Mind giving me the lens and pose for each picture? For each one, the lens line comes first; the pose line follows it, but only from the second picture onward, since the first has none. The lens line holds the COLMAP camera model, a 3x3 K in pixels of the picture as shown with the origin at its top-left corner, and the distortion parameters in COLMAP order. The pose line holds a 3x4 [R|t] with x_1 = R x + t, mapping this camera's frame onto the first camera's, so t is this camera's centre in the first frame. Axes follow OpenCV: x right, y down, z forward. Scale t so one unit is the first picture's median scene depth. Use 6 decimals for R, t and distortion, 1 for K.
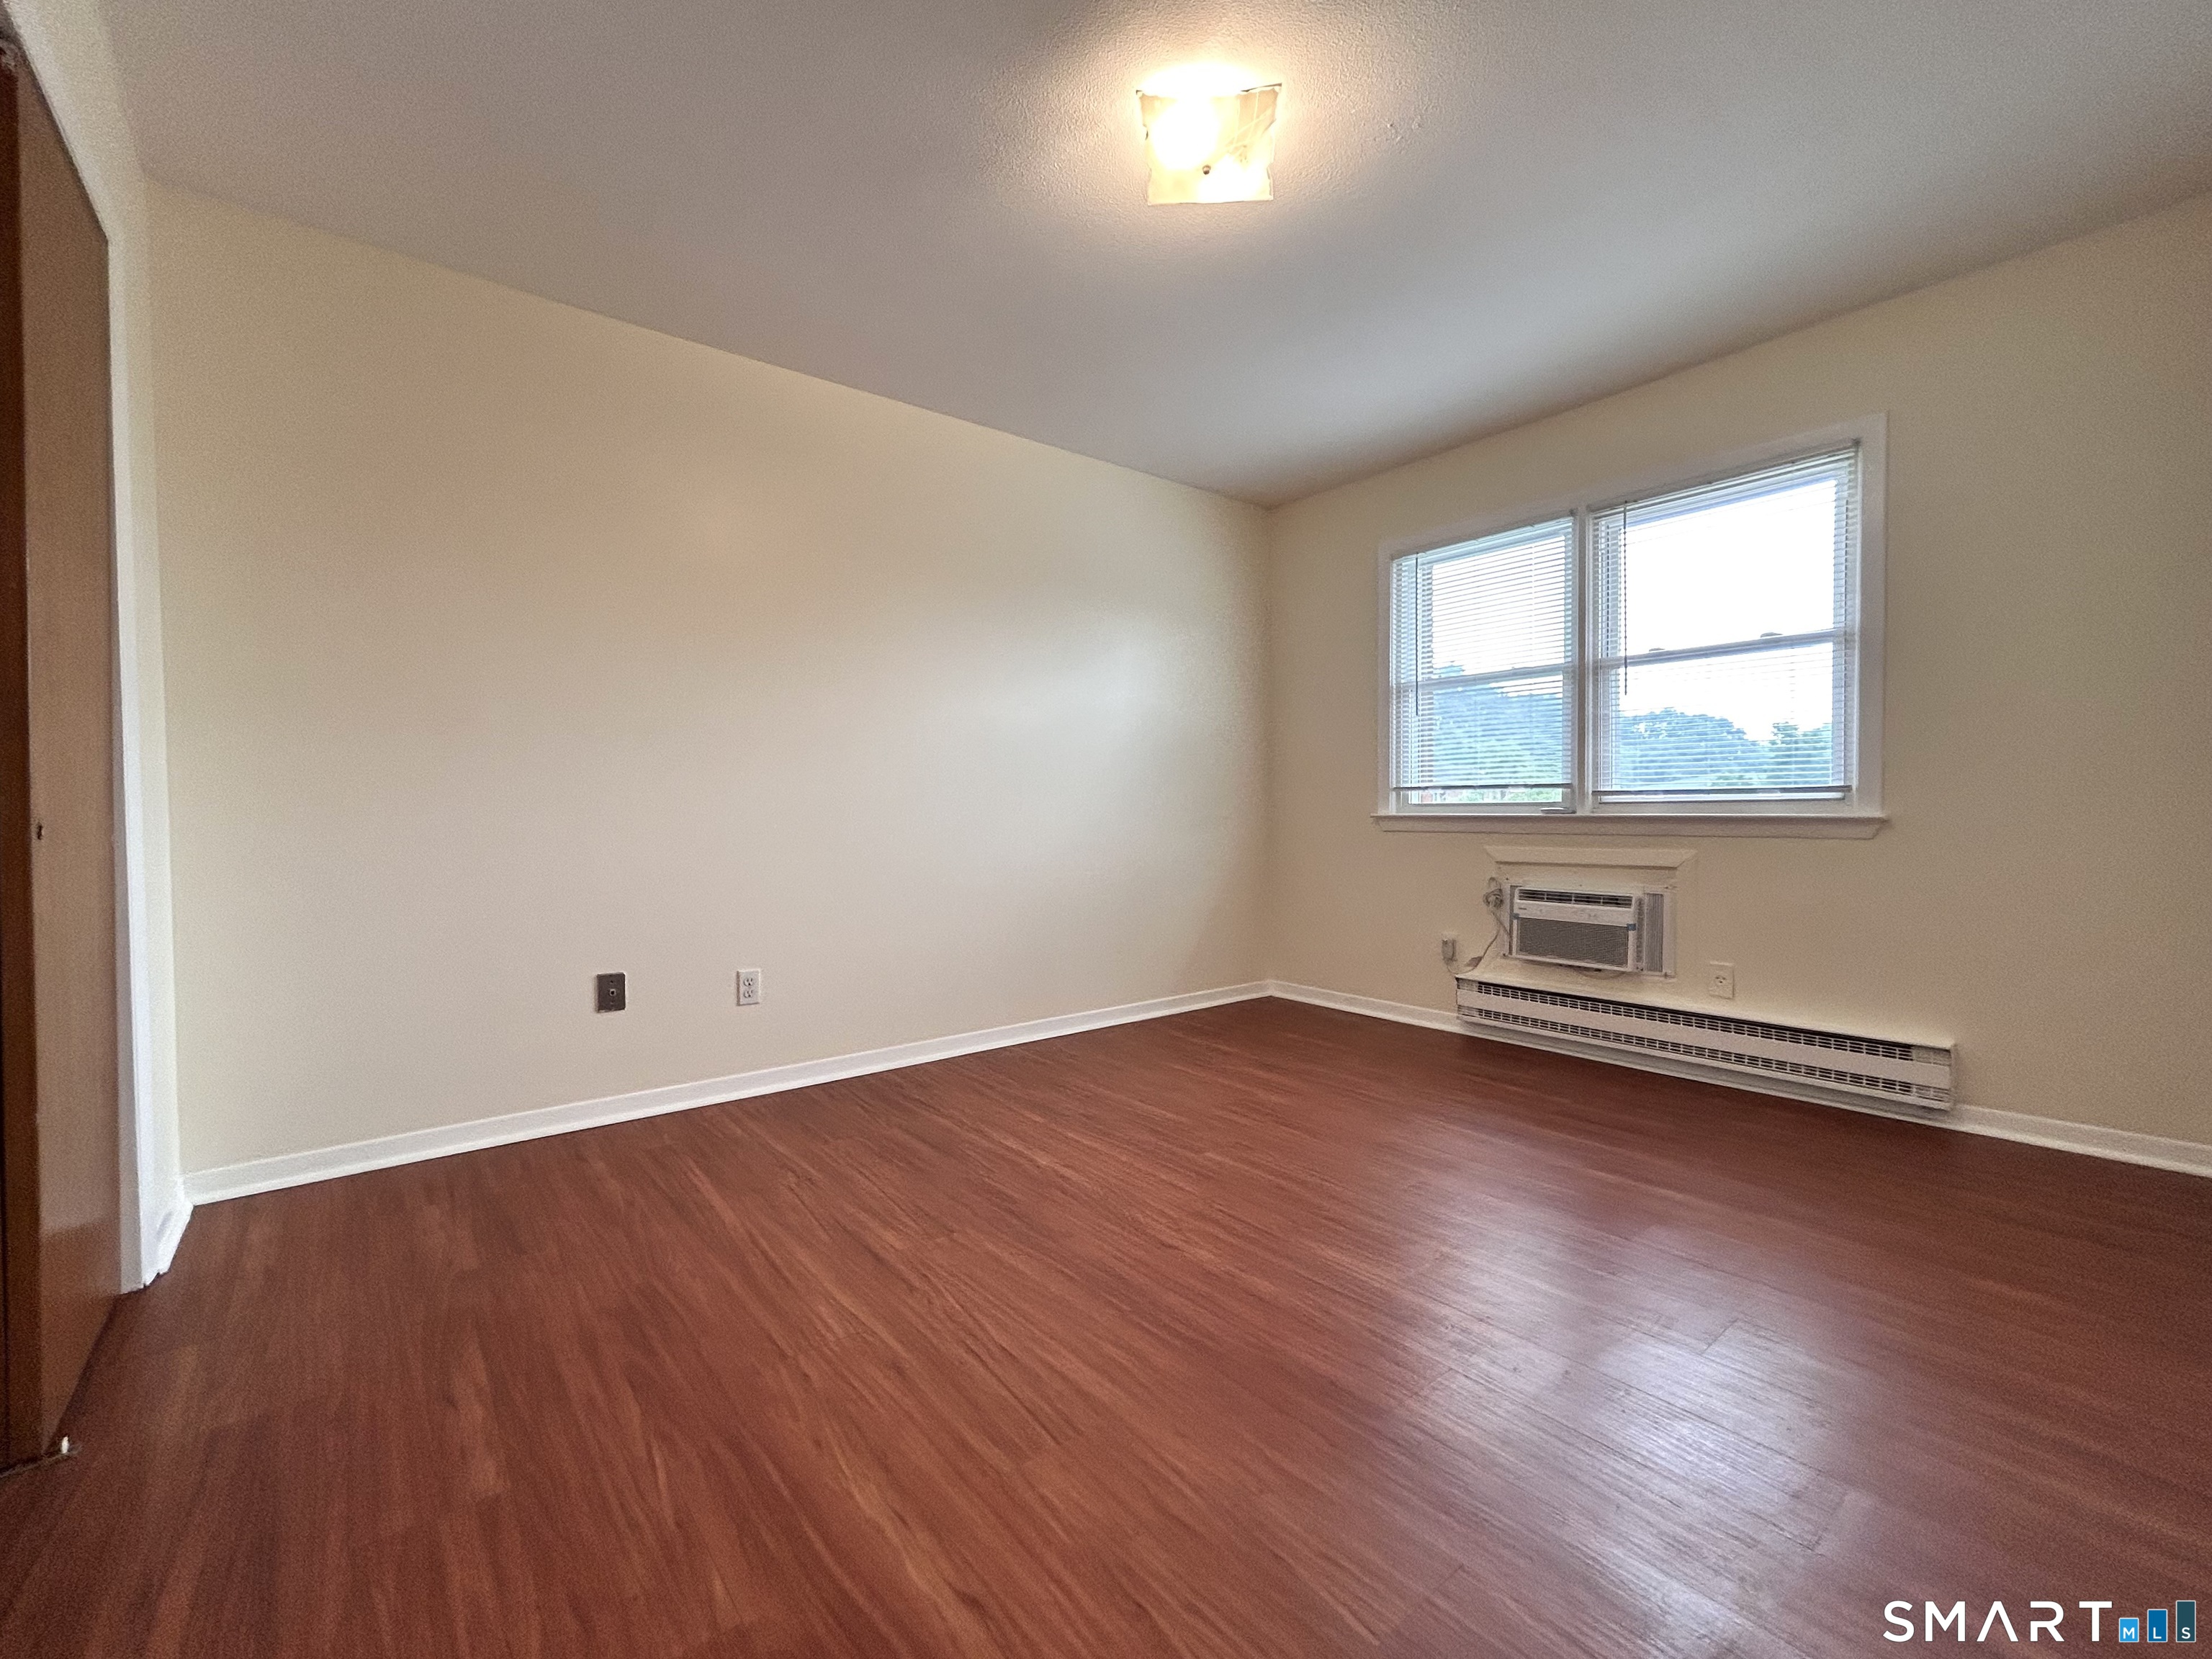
lens RADIAL K [[926.9, 0, 1102.6], [0, 926.9, 833.8], [0, 0, 1]] dist [-0.001625, 0.000344]
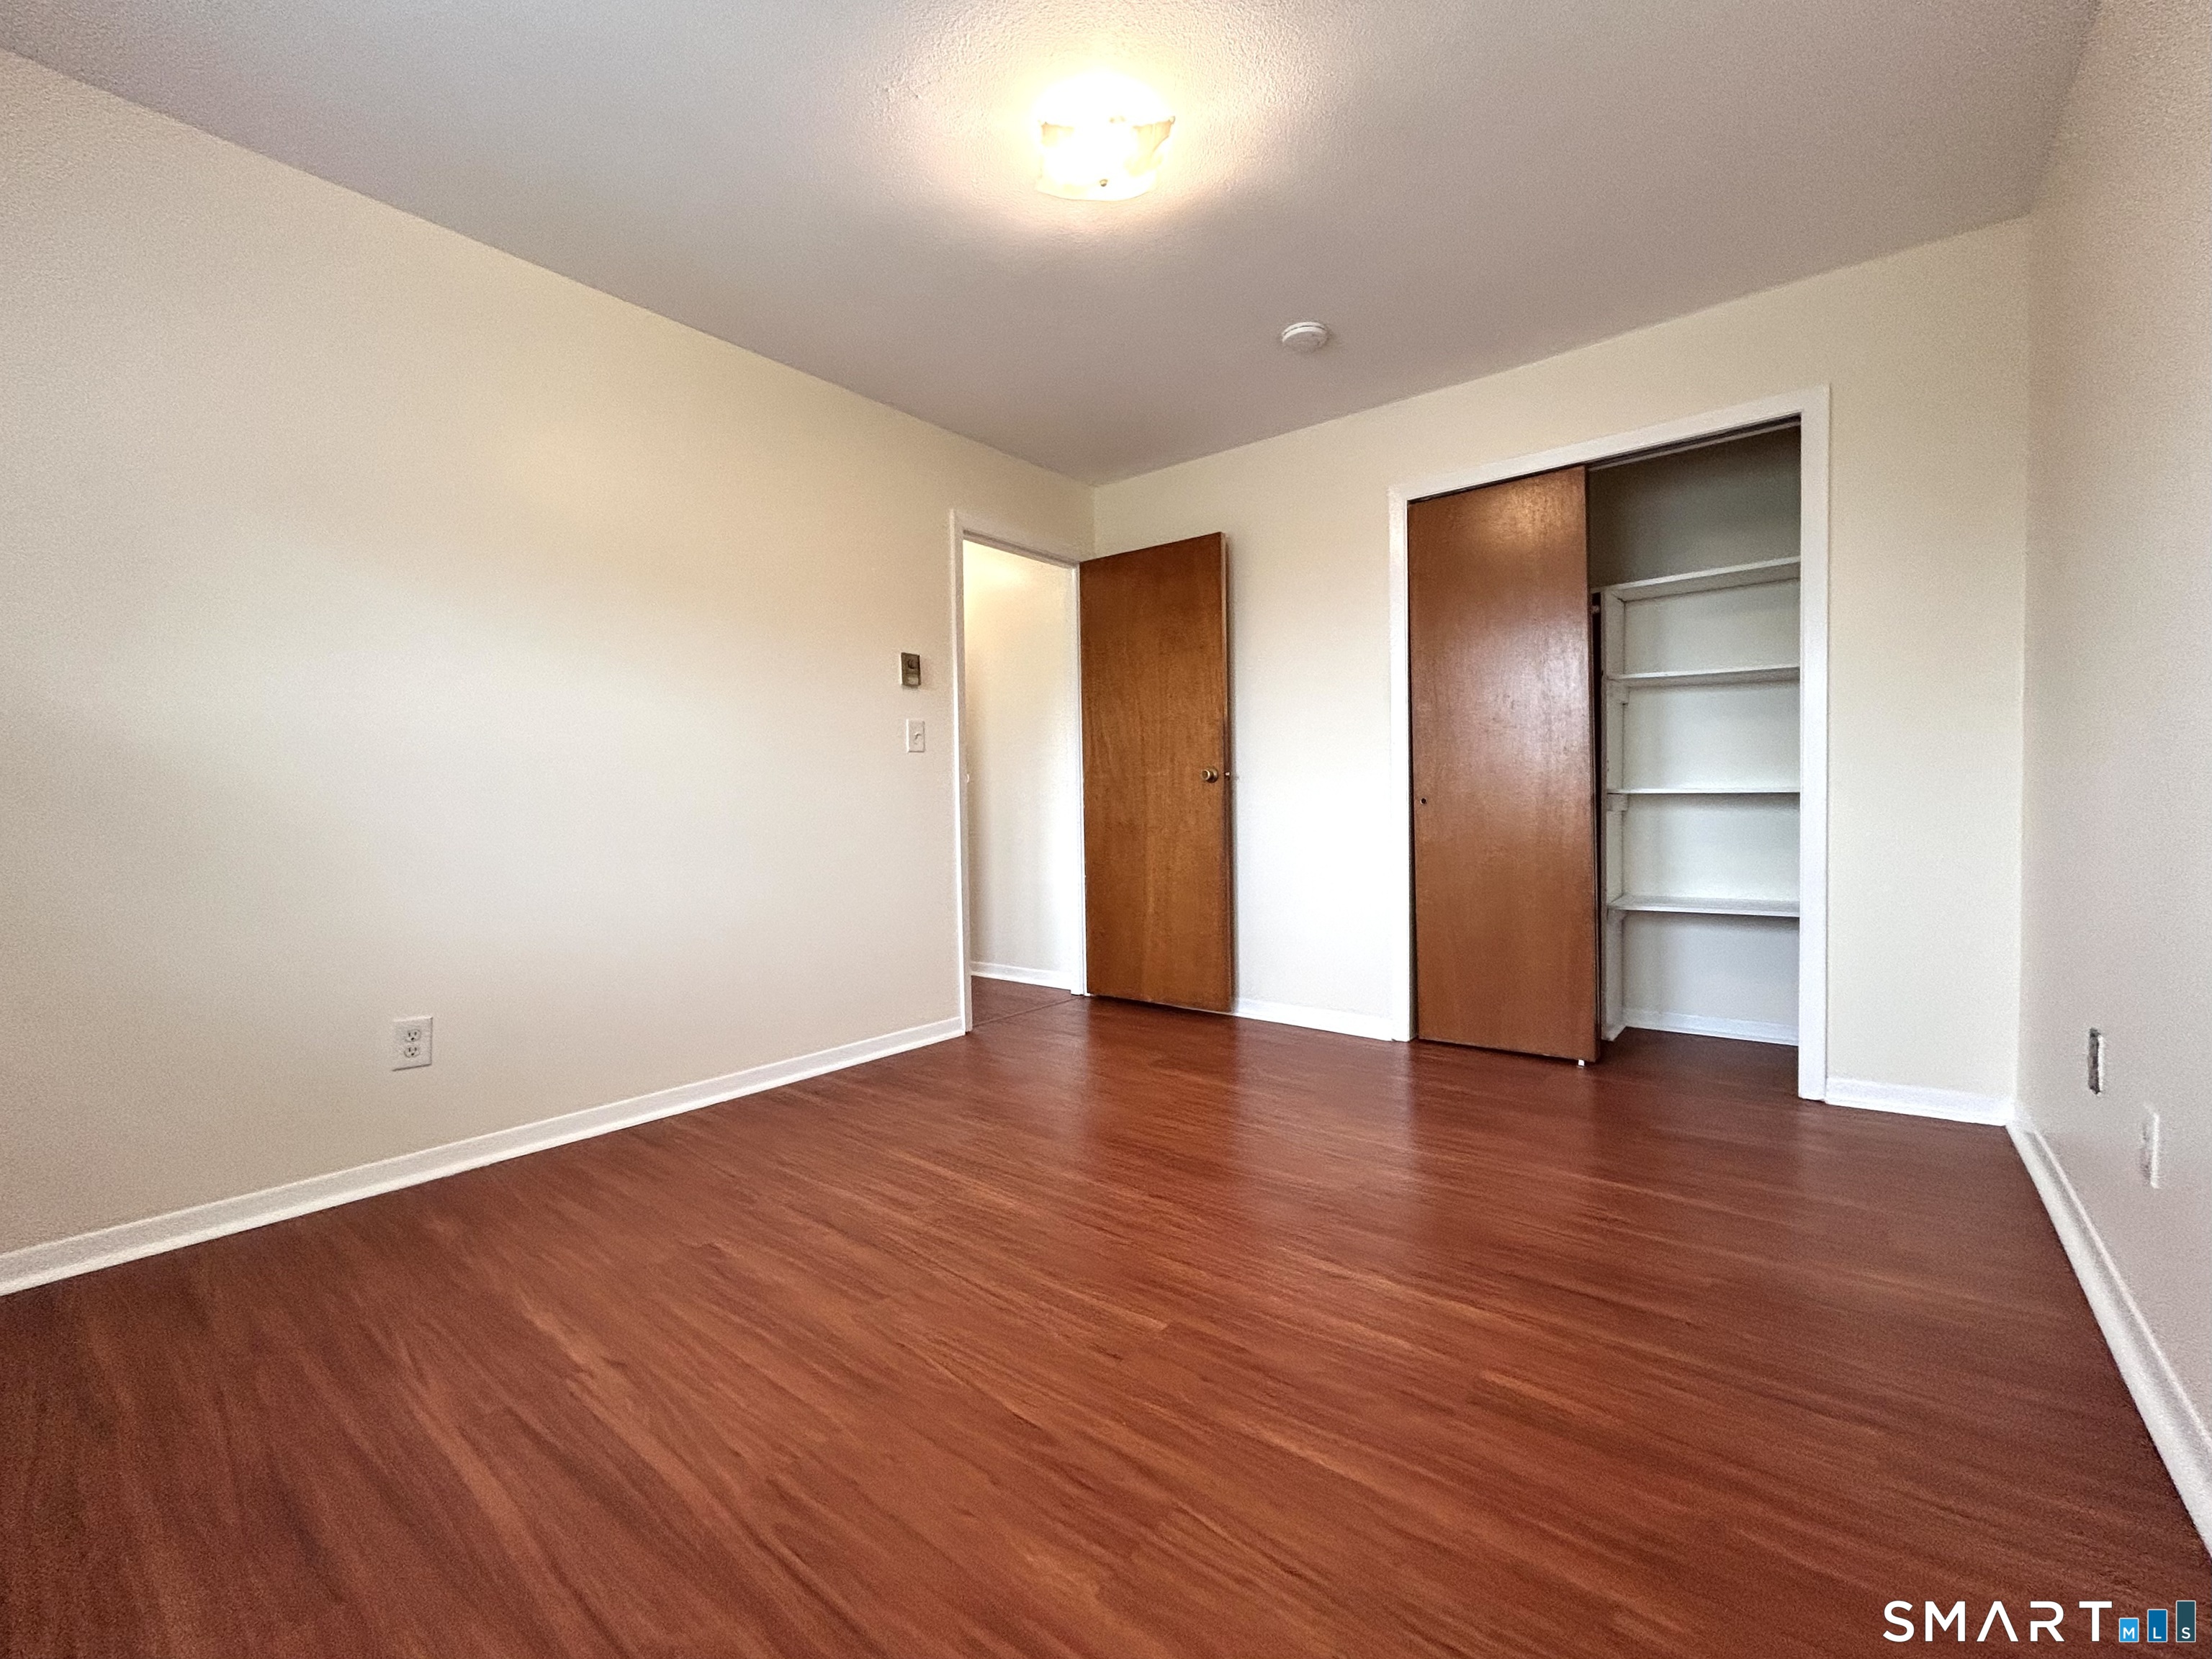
lens RADIAL K [[926.9, 0, 1102.6], [0, 926.9, 833.8], [0, 0, 1]] dist [-0.001625, 0.000344]
pose [[-0.975649, 0.031795, -0.217019, 0.215711], [0.020861, 0.998404, 0.052489, -0.024095], [0.218341, 0.046684, -0.974755, 1.221109]]
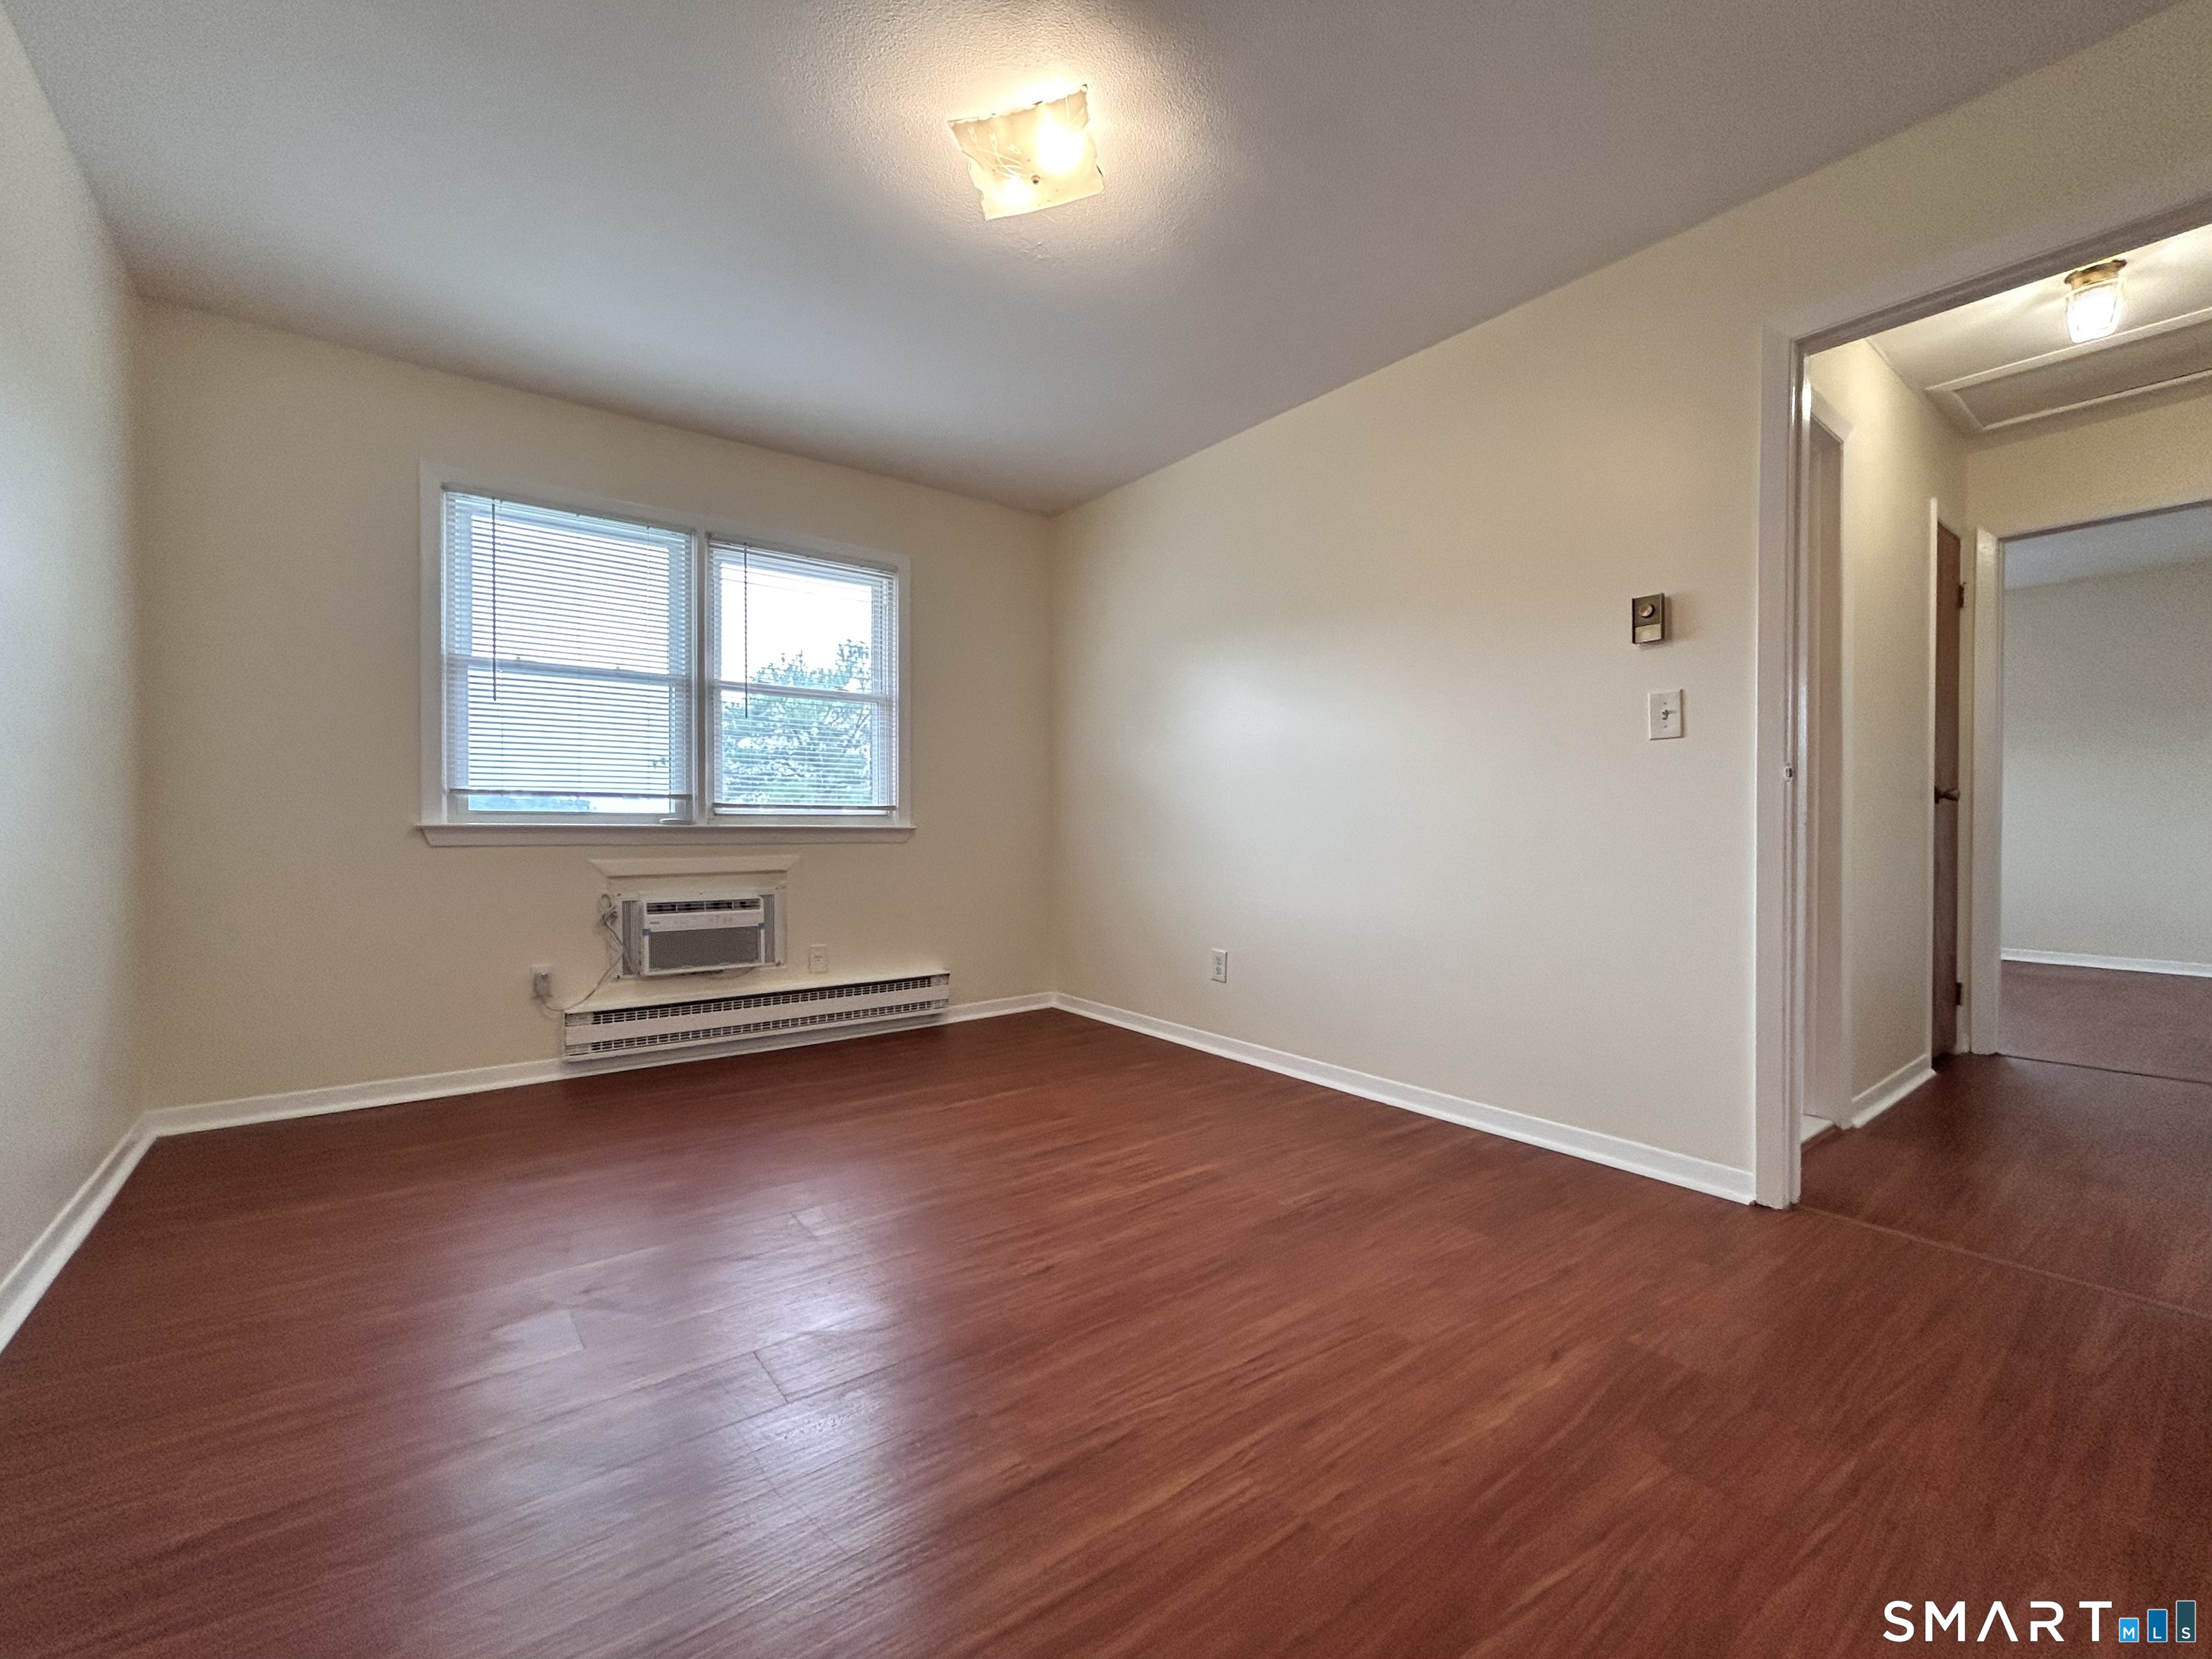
lens RADIAL K [[926.9, 0, 1102.6], [0, 926.9, 833.8], [0, 0, 1]] dist [-0.001625, 0.000344]
pose [[0.022627, -0.002157, 0.999742, -0.532484], [0.021530, 0.999767, 0.001670, -0.003530], [-0.999512, 0.021486, 0.022668, 0.548498]]
